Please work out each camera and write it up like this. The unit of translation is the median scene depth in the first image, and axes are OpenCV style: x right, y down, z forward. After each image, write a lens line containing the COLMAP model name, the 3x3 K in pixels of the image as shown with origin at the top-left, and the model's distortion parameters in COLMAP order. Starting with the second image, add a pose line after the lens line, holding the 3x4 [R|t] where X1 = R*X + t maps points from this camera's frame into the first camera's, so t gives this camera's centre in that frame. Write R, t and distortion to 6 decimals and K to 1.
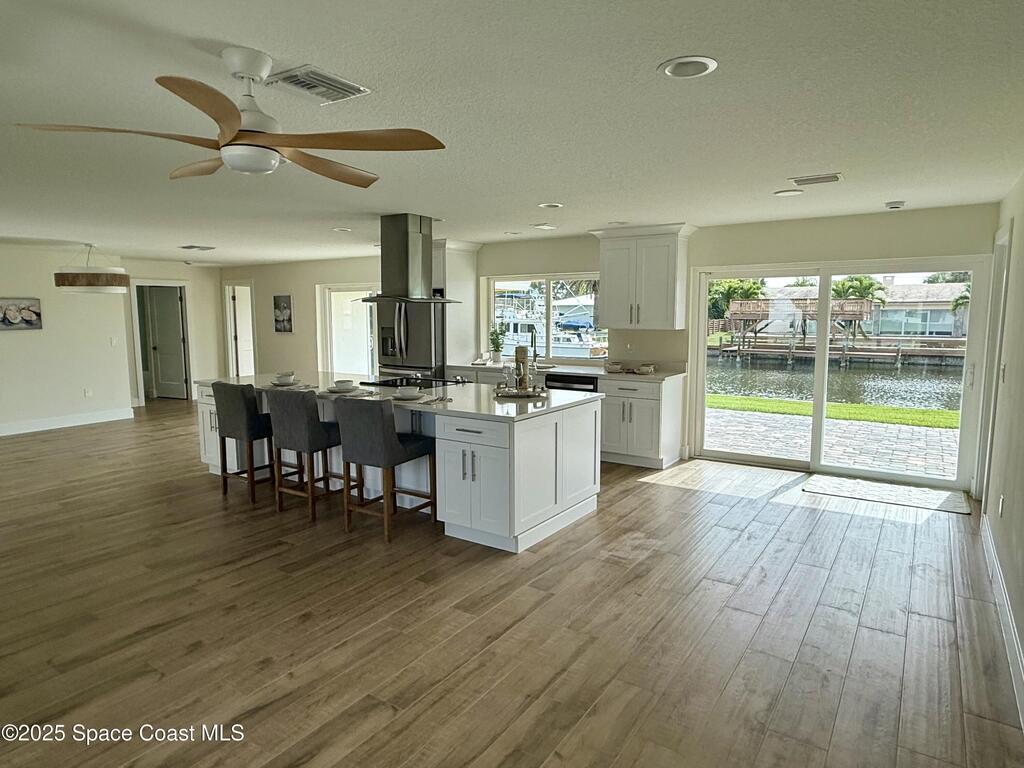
lens RADIAL K [[620.5, 0, 499.4], [0, 620.5, 383.6], [0, 0, 1]] dist [-0.003056, 0.006244]
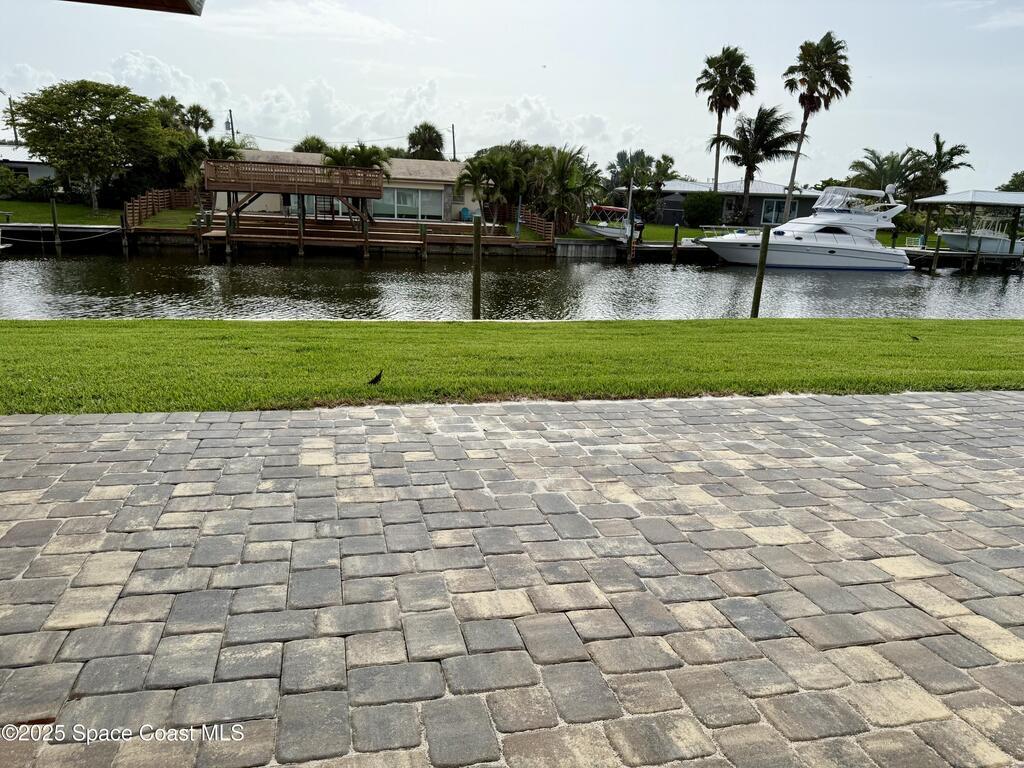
lens RADIAL K [[722.0, 0, 506.8], [0, 722.0, 393.8], [0, 0, 1]] dist [0.067295, -0.083973]
pose [[0.656947, -0.165126, 0.735632, -0.158579], [0.044985, 0.982567, 0.180382, -0.071593], [-0.752593, -0.085409, 0.652923, 1.081769]]
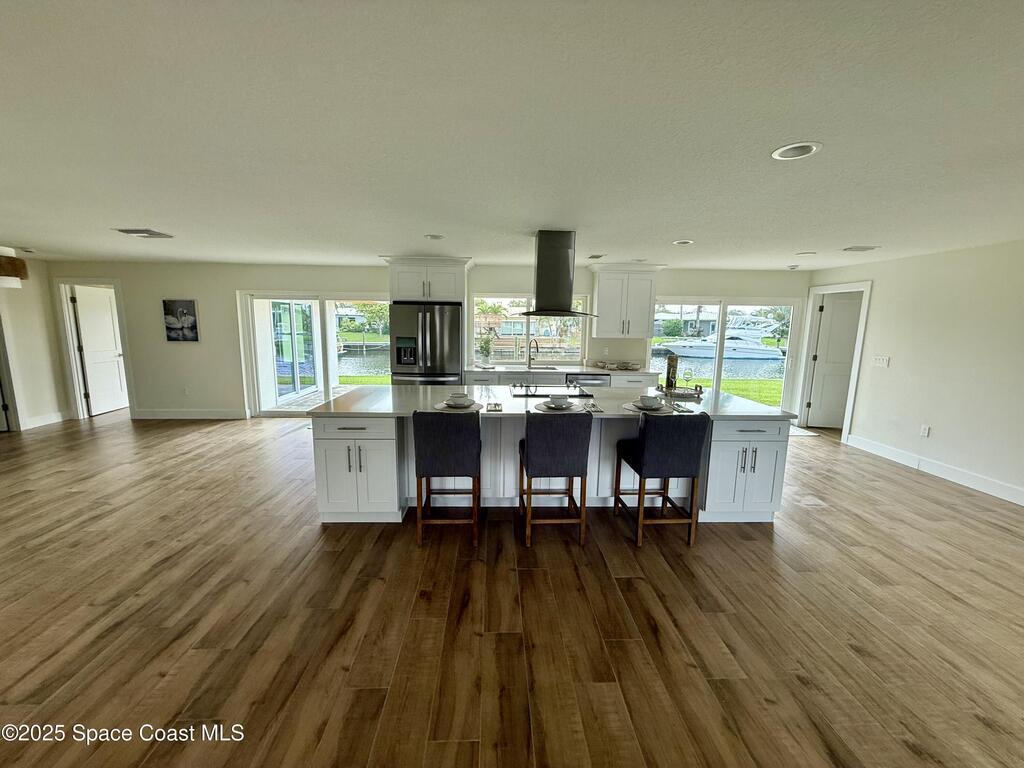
lens RADIAL K [[410.9, 0, 508.9], [0, 410.9, 383.1], [0, 0, 1]] dist [0.002080, 0.000935]
pose [[0.803423, -0.074259, 0.590760, -0.331245], [0.053085, 0.997175, 0.053151, -0.030155], [-0.593038, -0.011342, 0.805095, 0.246200]]
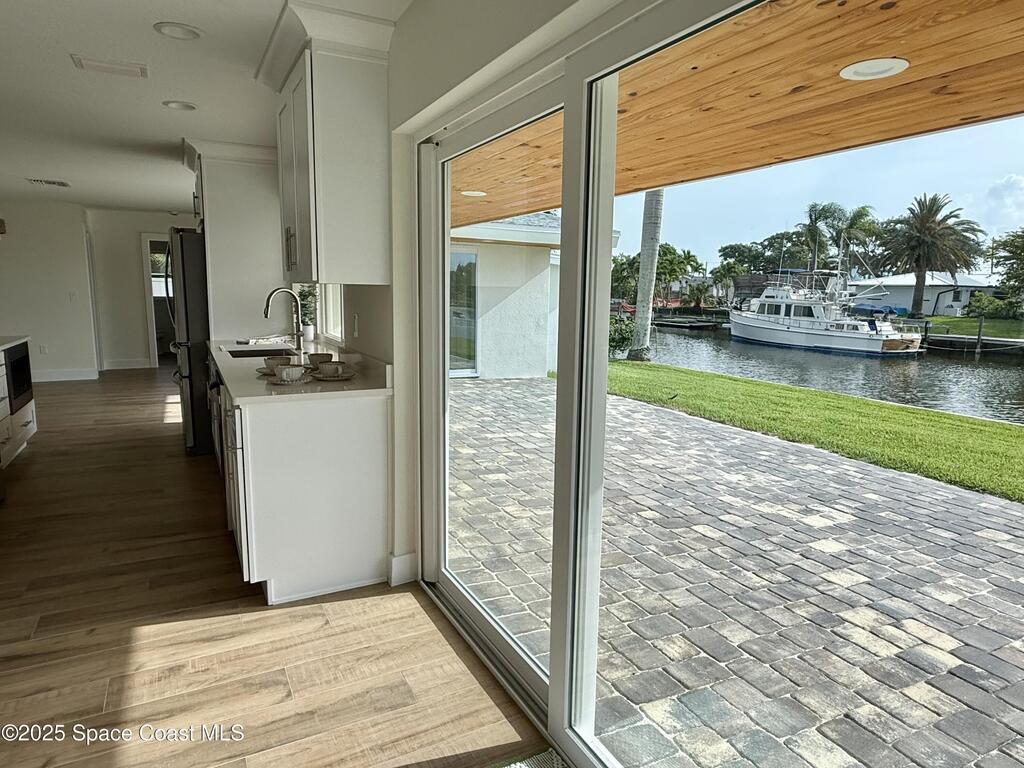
lens RADIAL K [[620.5, 0, 510.9], [0, 620.5, 384.6], [0, 0, 1]] dist [-0.003056, 0.006244]
pose [[0.887512, 0.089743, -0.451960, 0.428035], [-0.074016, 0.995879, 0.052401, -0.038640], [0.454801, -0.013054, 0.890498, 0.505078]]
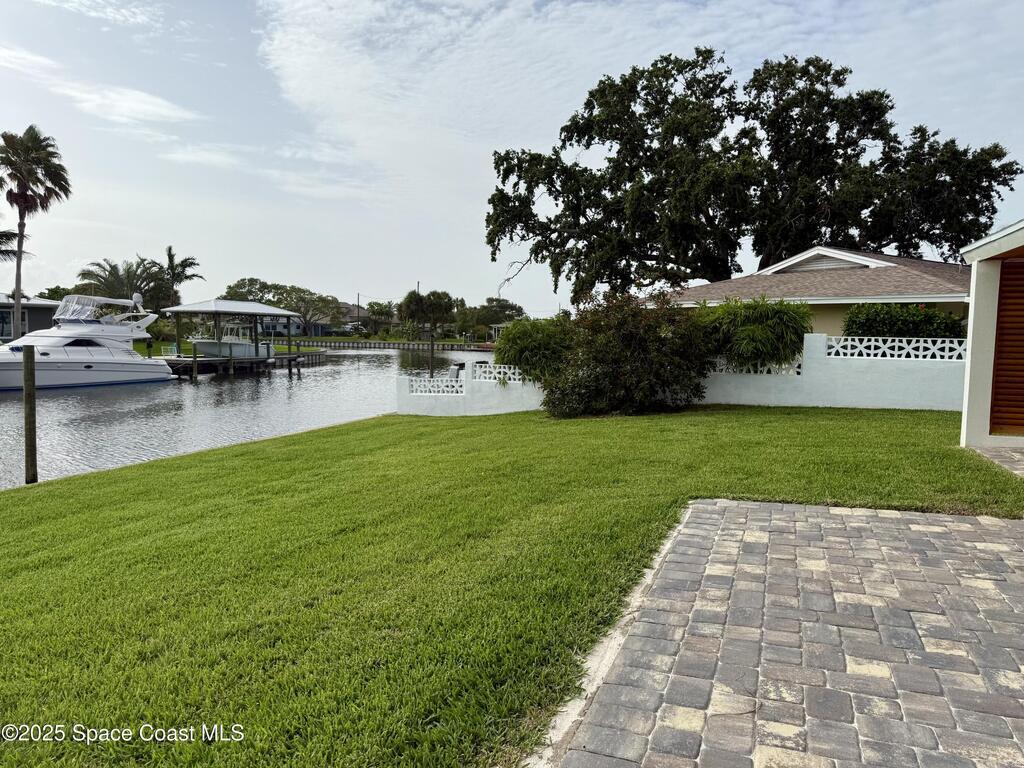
lens RADIAL K [[722.0, 0, 509.1], [0, 722.0, 401.2], [0, 0, 1]] dist [0.067295, -0.083973]
pose [[-0.241566, -0.094140, 0.965807, 0.211812], [0.093424, 0.988404, 0.119710, -0.107464], [-0.965877, 0.119147, -0.229970, 1.323673]]
